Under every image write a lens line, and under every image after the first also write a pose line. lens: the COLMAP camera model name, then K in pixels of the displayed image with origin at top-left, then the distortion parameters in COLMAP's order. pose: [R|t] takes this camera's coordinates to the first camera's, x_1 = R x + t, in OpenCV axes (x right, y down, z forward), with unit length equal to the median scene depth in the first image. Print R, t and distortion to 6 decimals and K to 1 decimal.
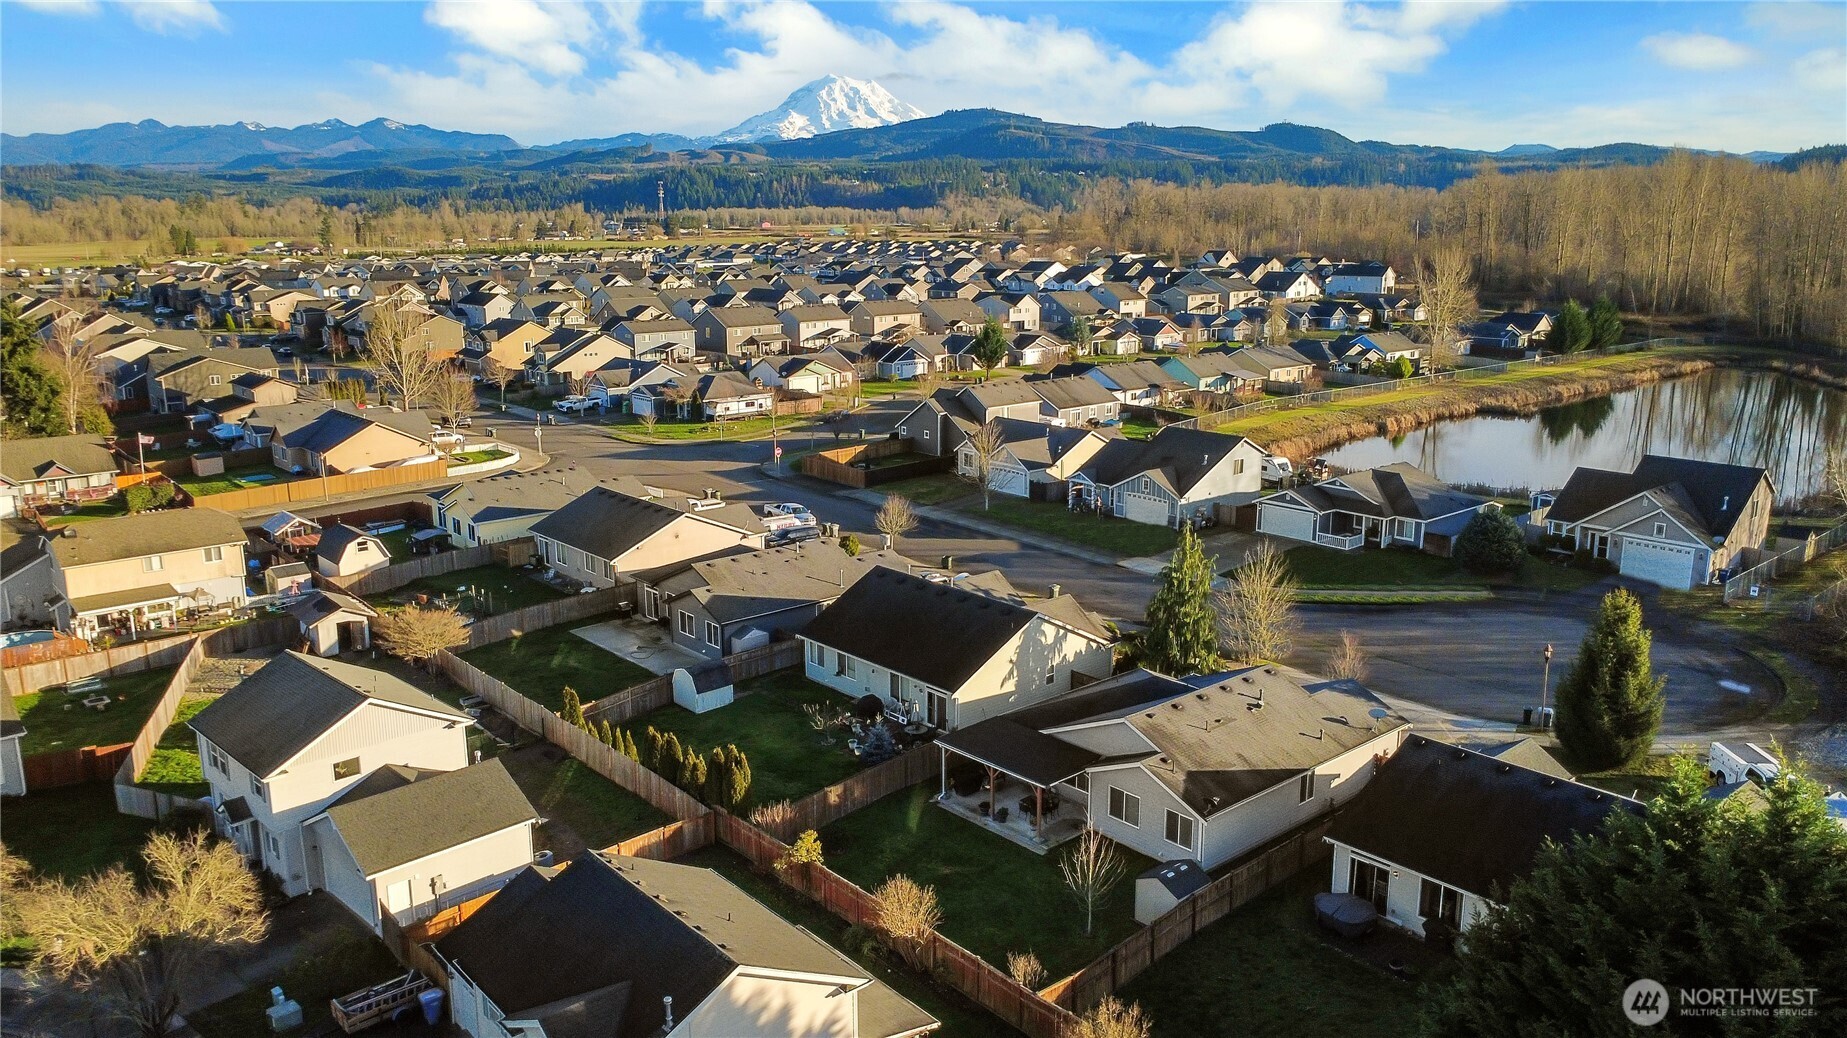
lens RADIAL K [[1323.8, 0, 923.5], [0, 1323.8, 519.0], [0, 0, 1]] dist [0.001085, -0.001318]
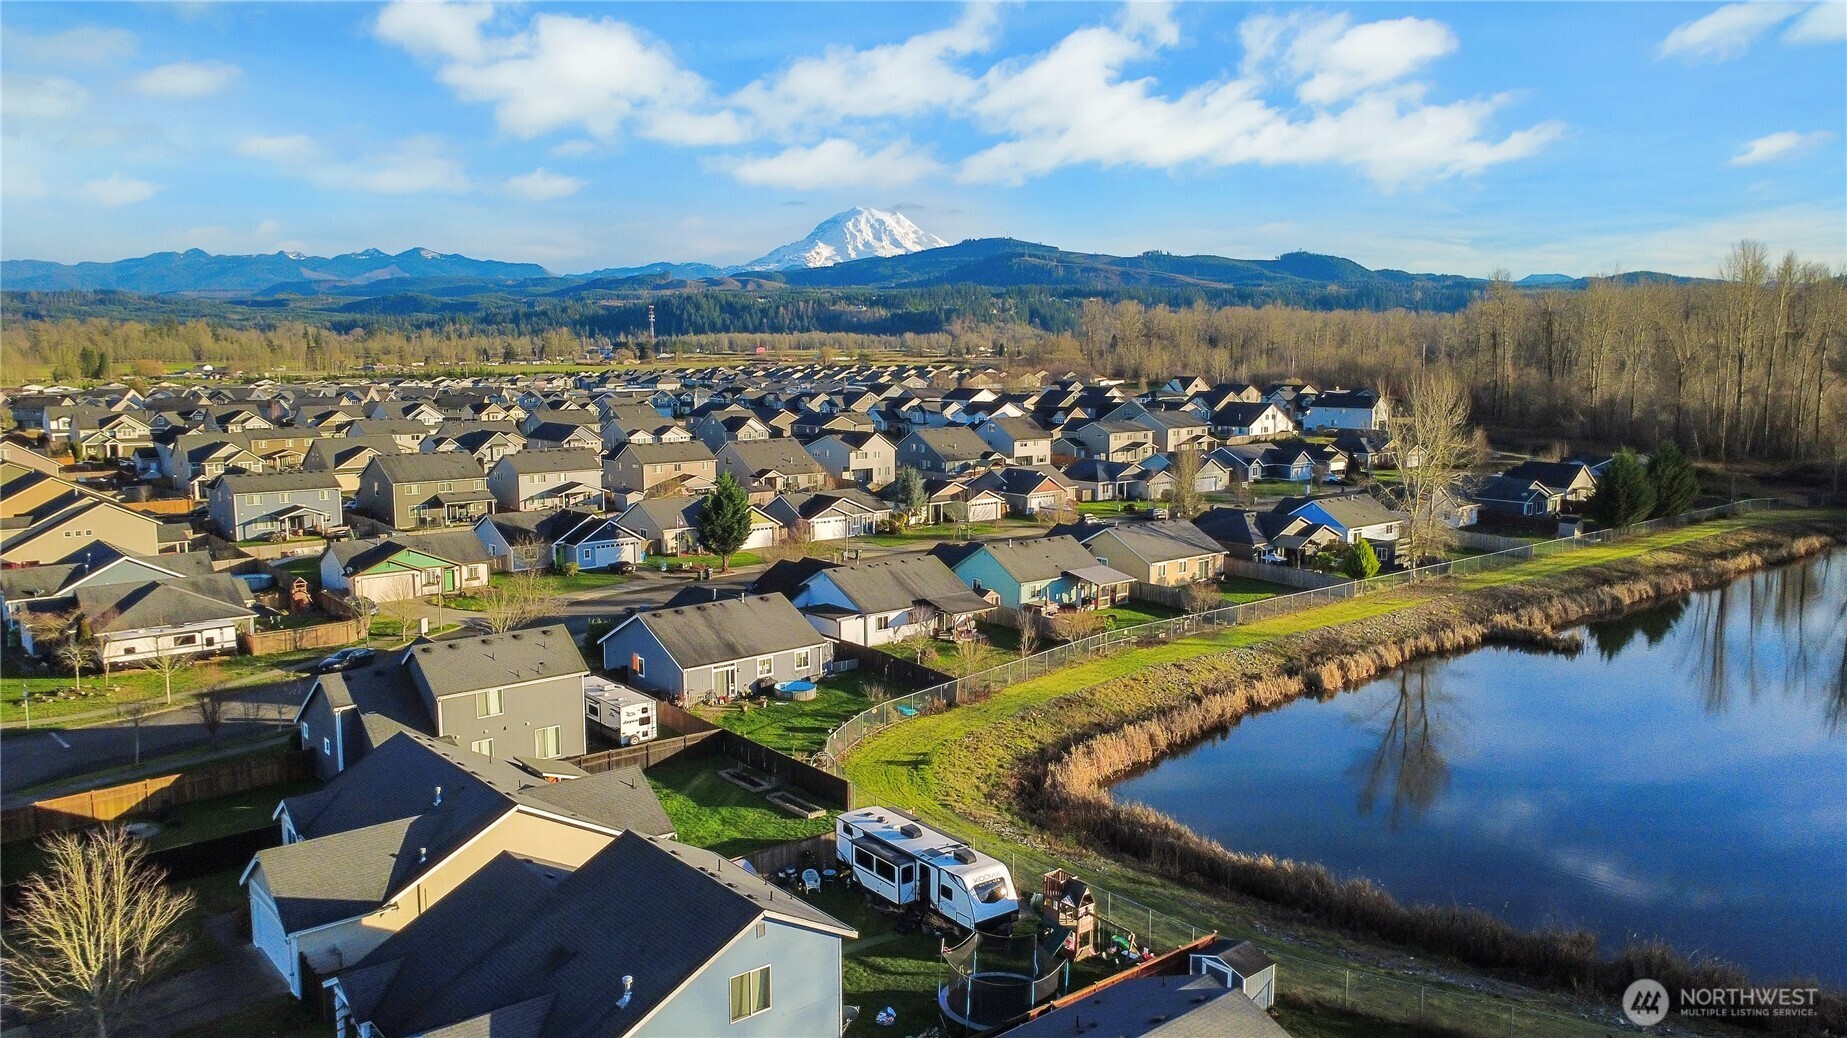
lens RADIAL K [[1323.8, 0, 923.5], [0, 1323.8, 519.0], [0, 0, 1]] dist [0.001085, -0.001318]
pose [[0.999826, 0.004342, -0.018137, 0.084725], [-0.006001, 0.995701, -0.092430, -0.038317], [0.017658, 0.092522, 0.995554, 0.190782]]
